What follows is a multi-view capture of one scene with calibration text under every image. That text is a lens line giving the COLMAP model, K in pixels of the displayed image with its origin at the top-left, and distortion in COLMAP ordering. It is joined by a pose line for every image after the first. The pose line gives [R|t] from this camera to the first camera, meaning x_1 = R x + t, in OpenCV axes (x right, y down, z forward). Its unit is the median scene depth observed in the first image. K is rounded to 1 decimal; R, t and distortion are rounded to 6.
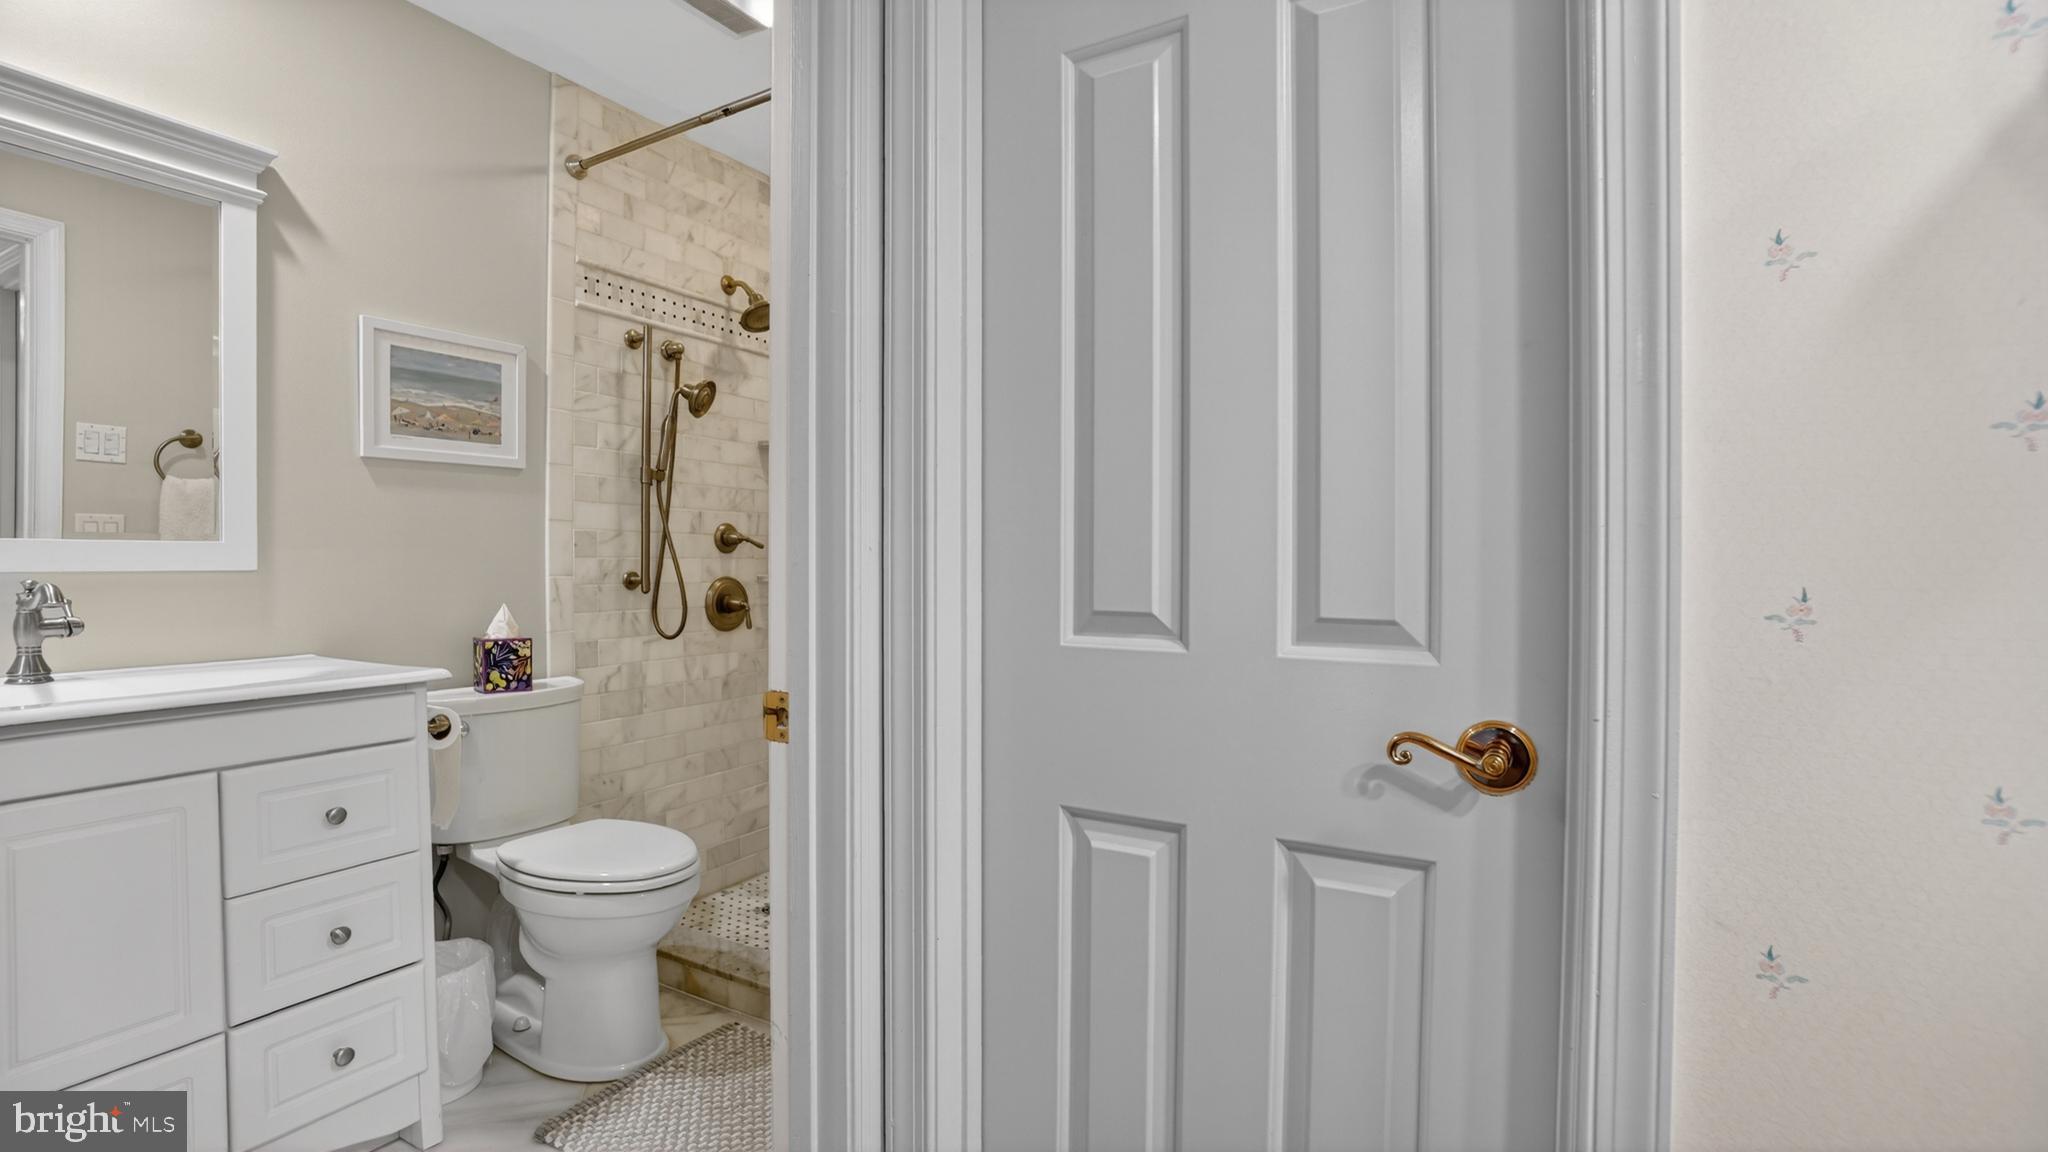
lens RADIAL K [[928.8, 0, 1015.8], [0, 928.8, 570.7], [0, 0, 1]] dist [-0.052284, 0.023807]
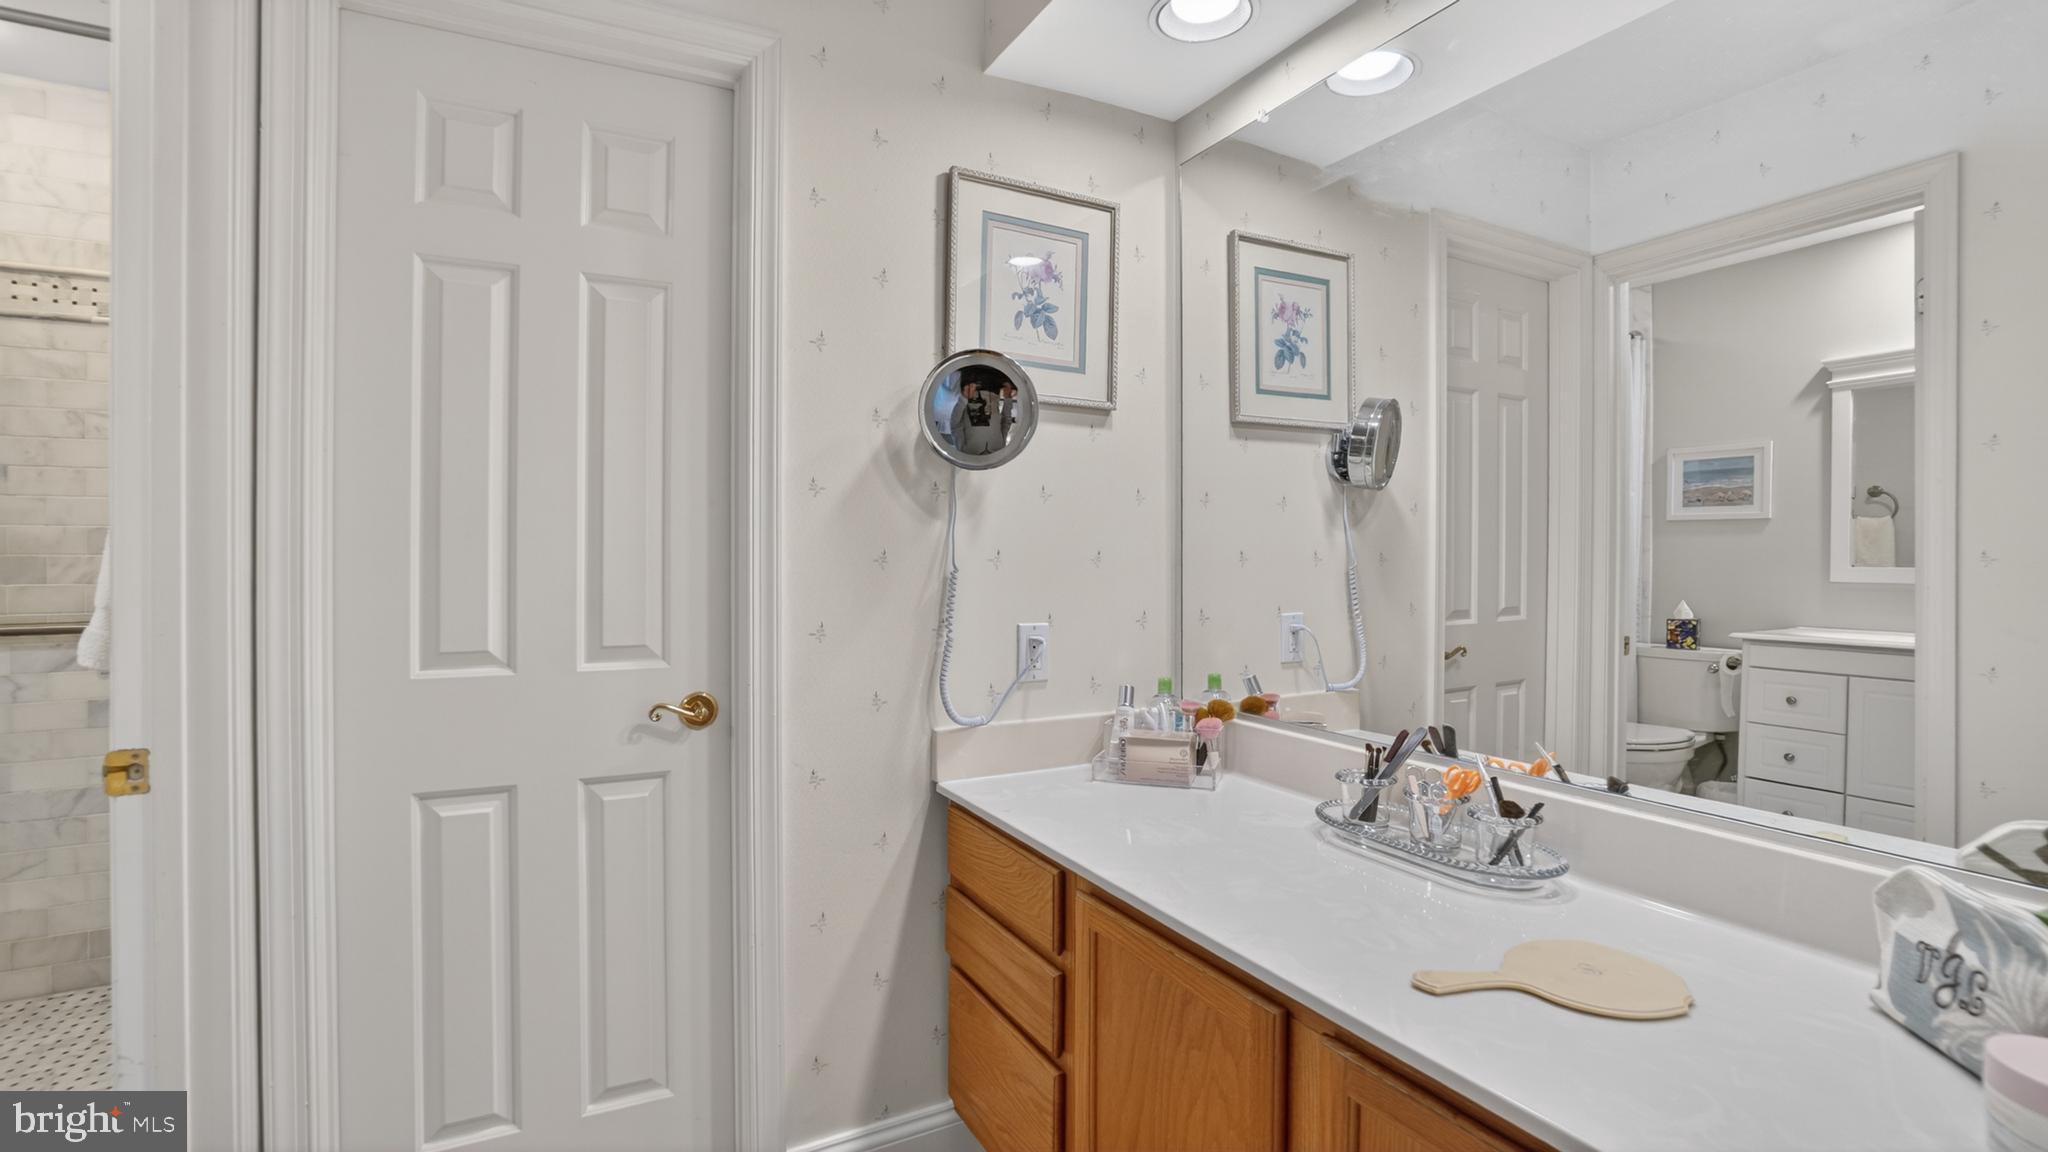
lens RADIAL K [[928.8, 0, 1015.8], [0, 928.8, 570.7], [0, 0, 1]] dist [-0.052284, 0.023807]
pose [[0.504584, -0.010776, 0.863295, -0.738679], [0.007232, 0.999940, 0.008254, -0.095030], [-0.863332, 0.002079, 0.504632, -0.518444]]
